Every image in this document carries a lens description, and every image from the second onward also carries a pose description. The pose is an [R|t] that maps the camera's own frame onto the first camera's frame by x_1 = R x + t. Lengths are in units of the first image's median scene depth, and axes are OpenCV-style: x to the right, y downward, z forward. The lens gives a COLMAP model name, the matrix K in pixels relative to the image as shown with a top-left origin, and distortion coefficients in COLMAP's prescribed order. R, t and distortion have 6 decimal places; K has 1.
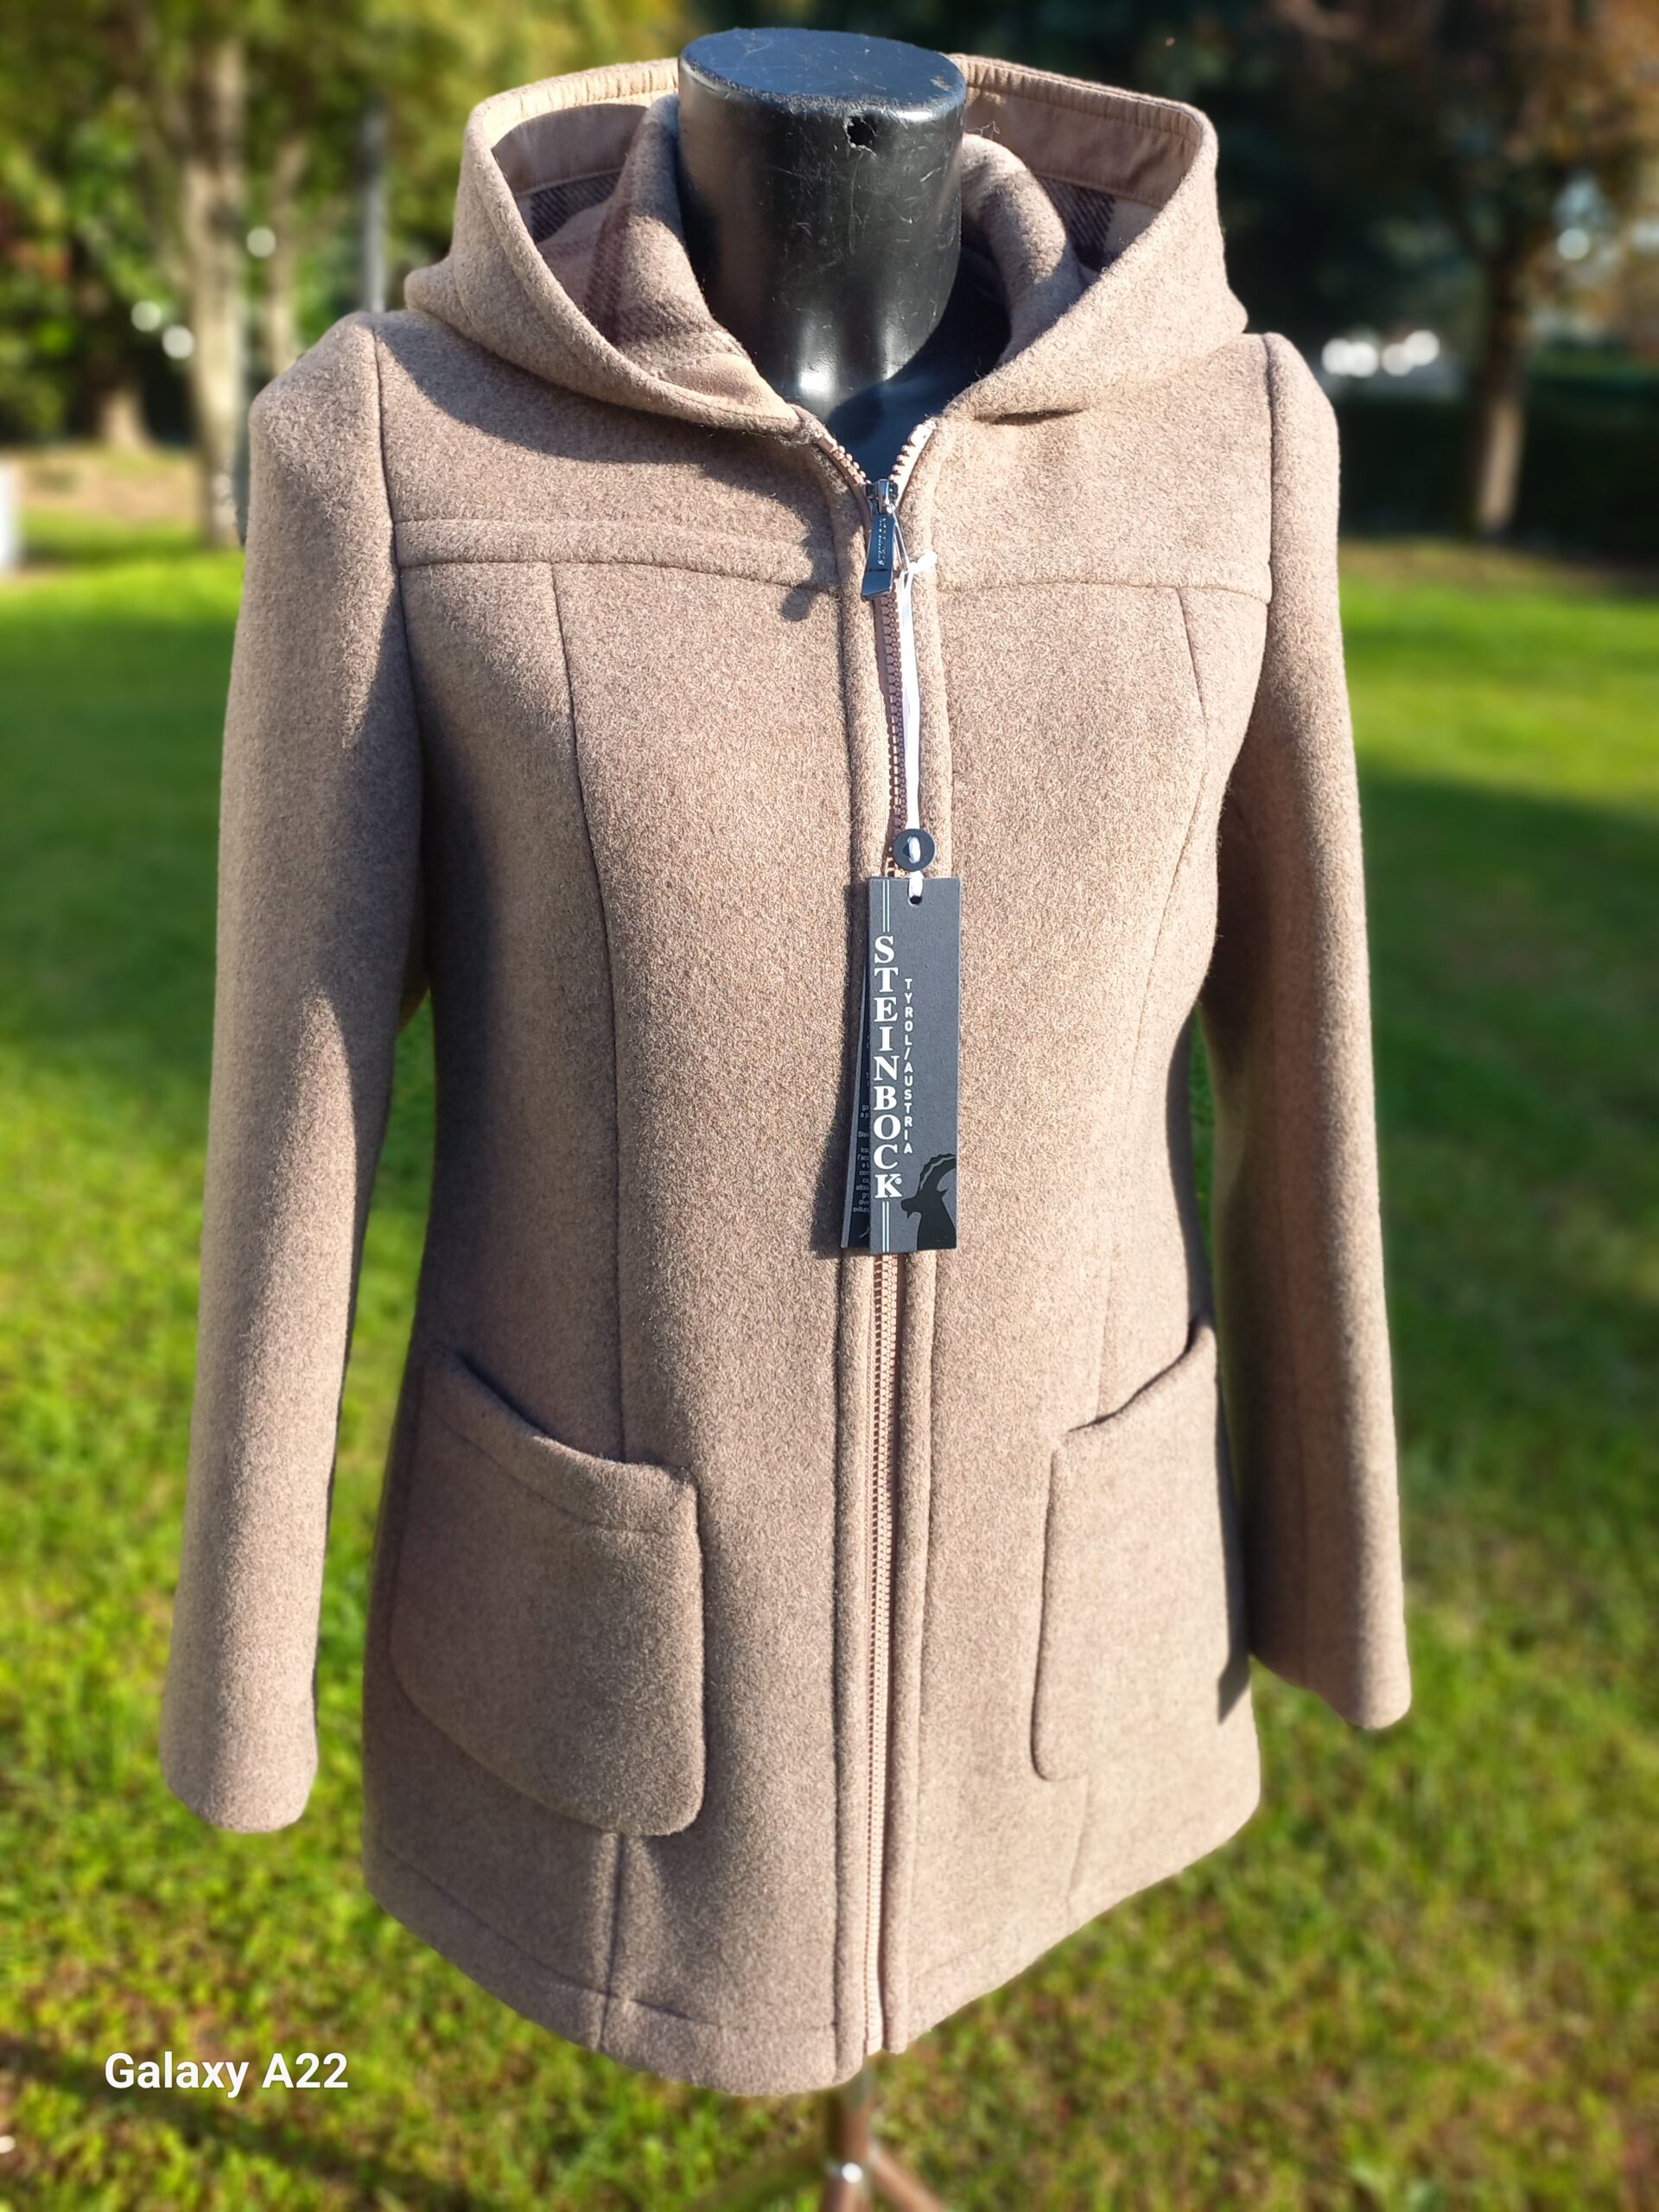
lens RADIAL K [[1483.5, 0, 829.1], [0, 1483.5, 1158.3], [0, 0, 1]] dist [0.038510, 0.001860]
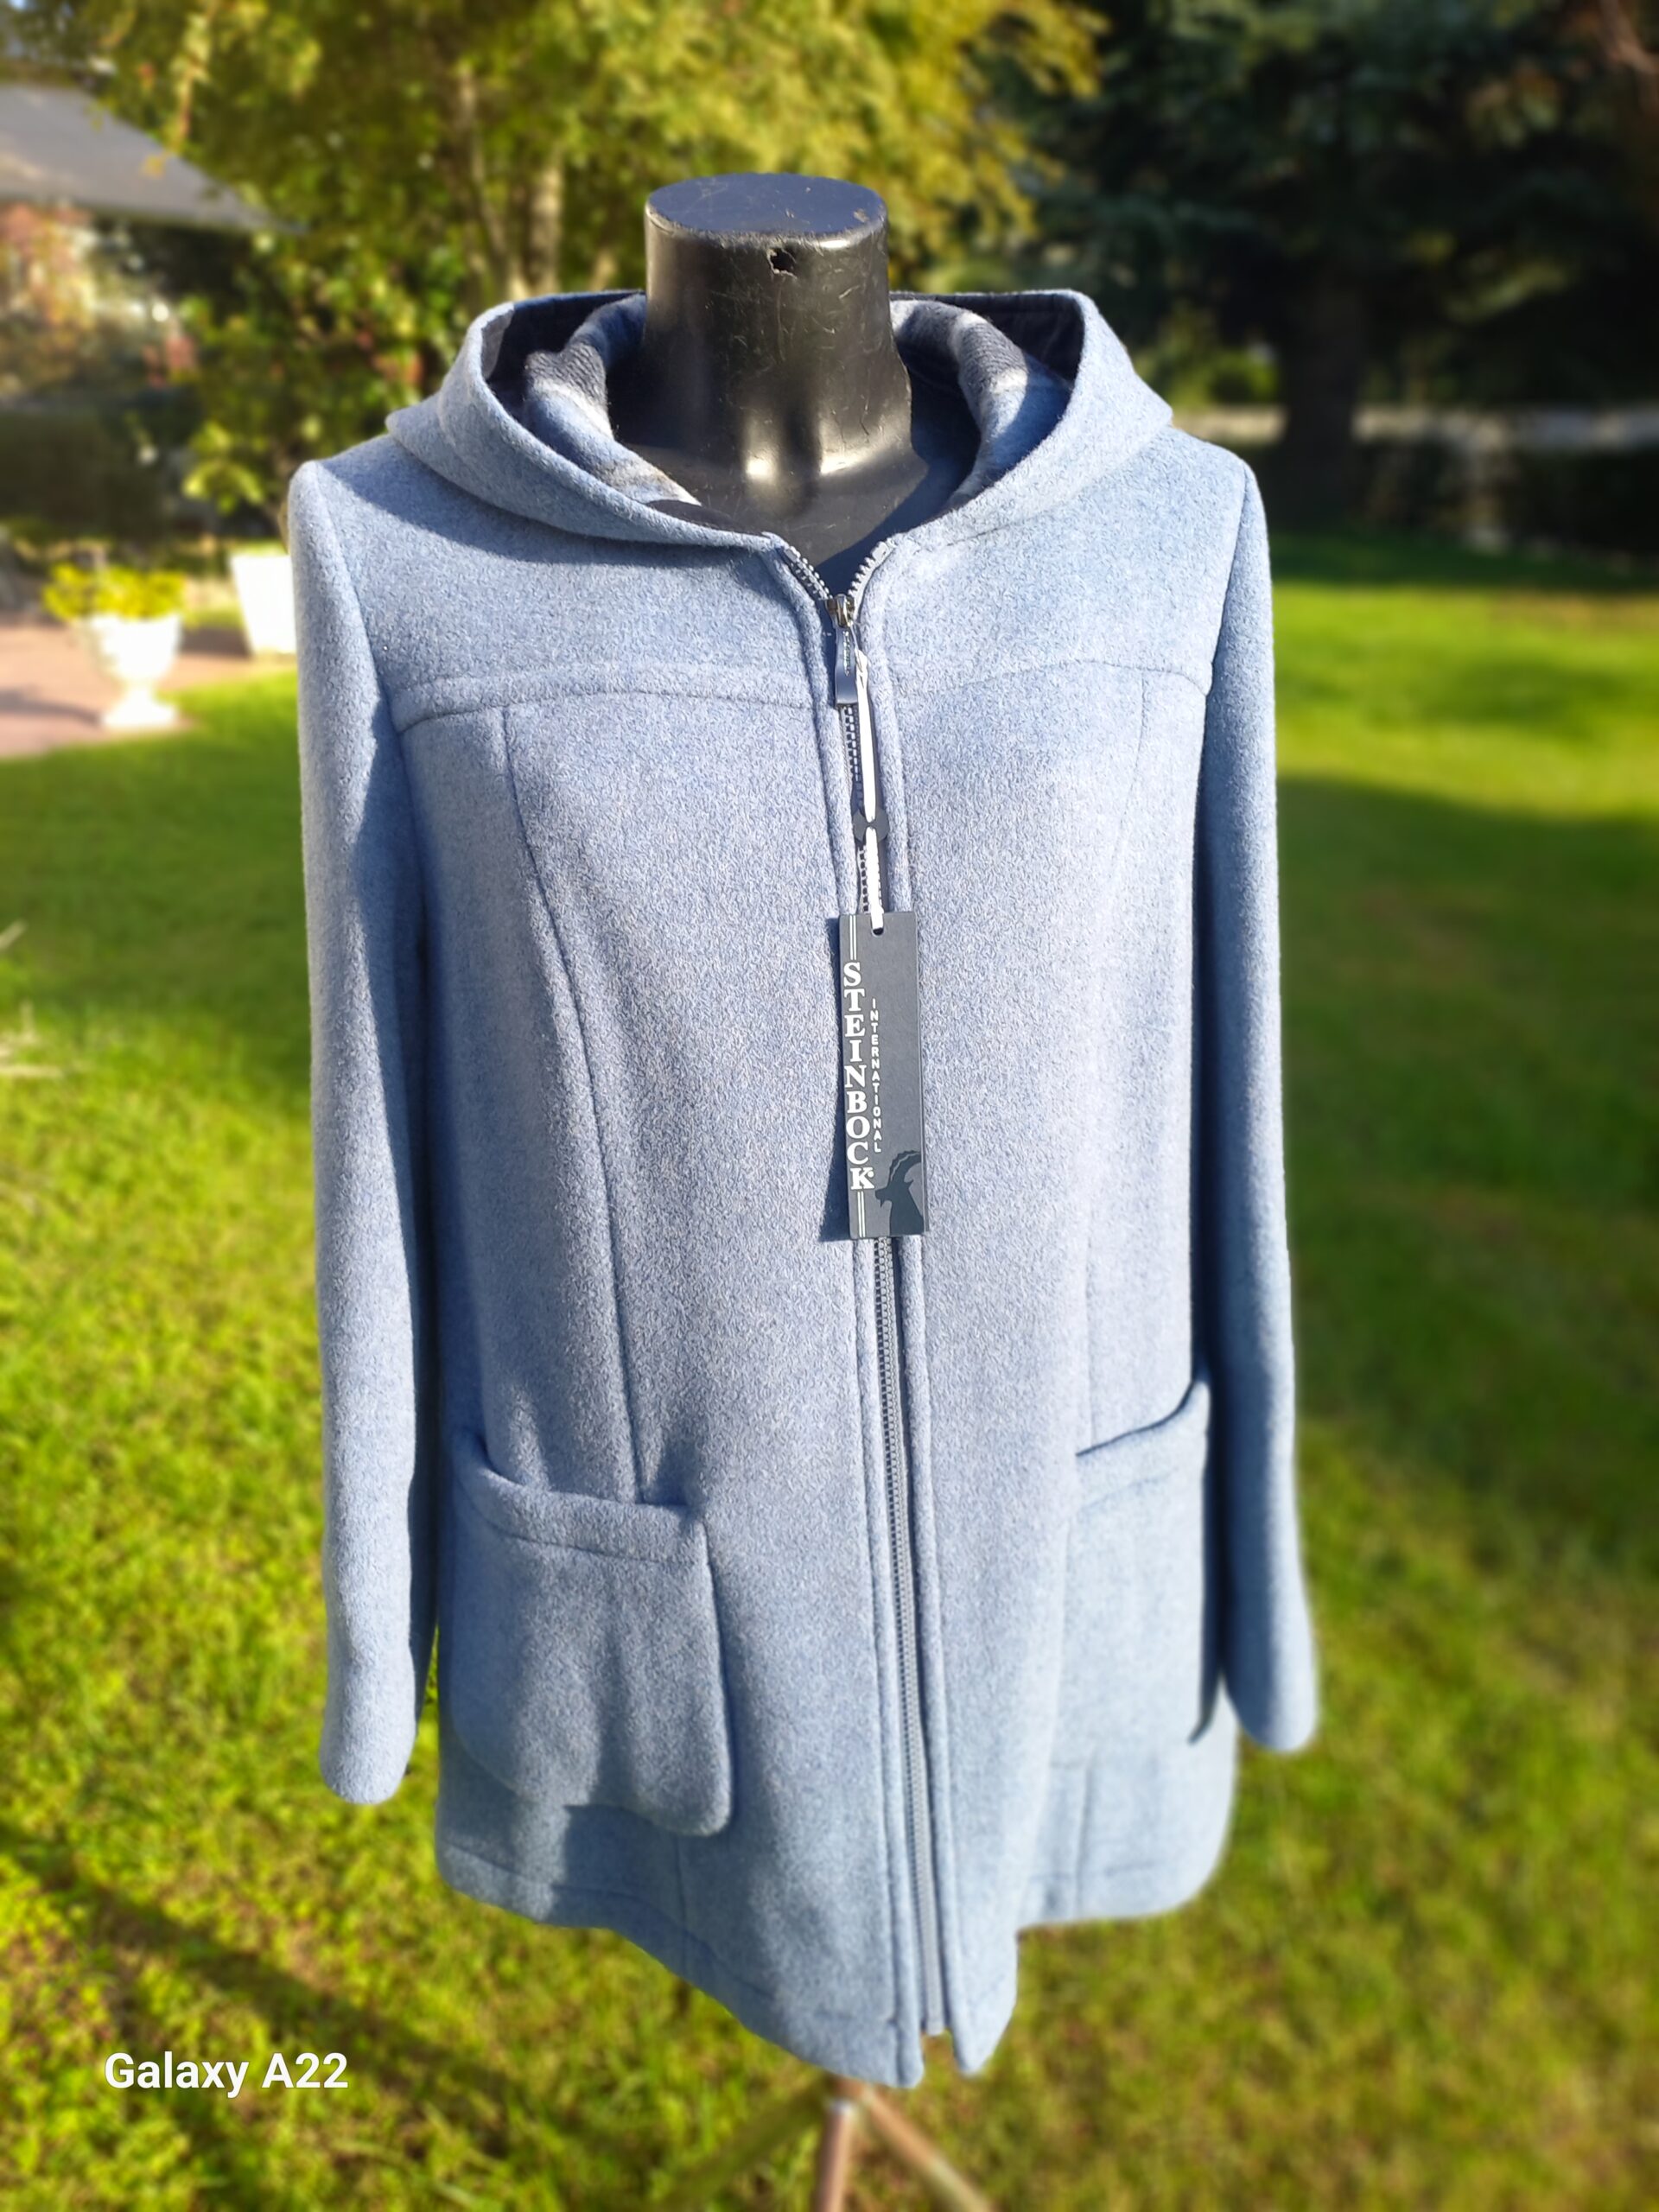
lens RADIAL K [[1483.5, 0, 829.1], [0, 1483.5, 1158.3], [0, 0, 1]] dist [0.038510, 0.001860]
pose [[0.985998, 0.046397, -0.160170, 0.111605], [-0.052385, 0.998070, -0.033361, 0.020432], [0.158313, 0.041285, 0.986526, -0.045626]]
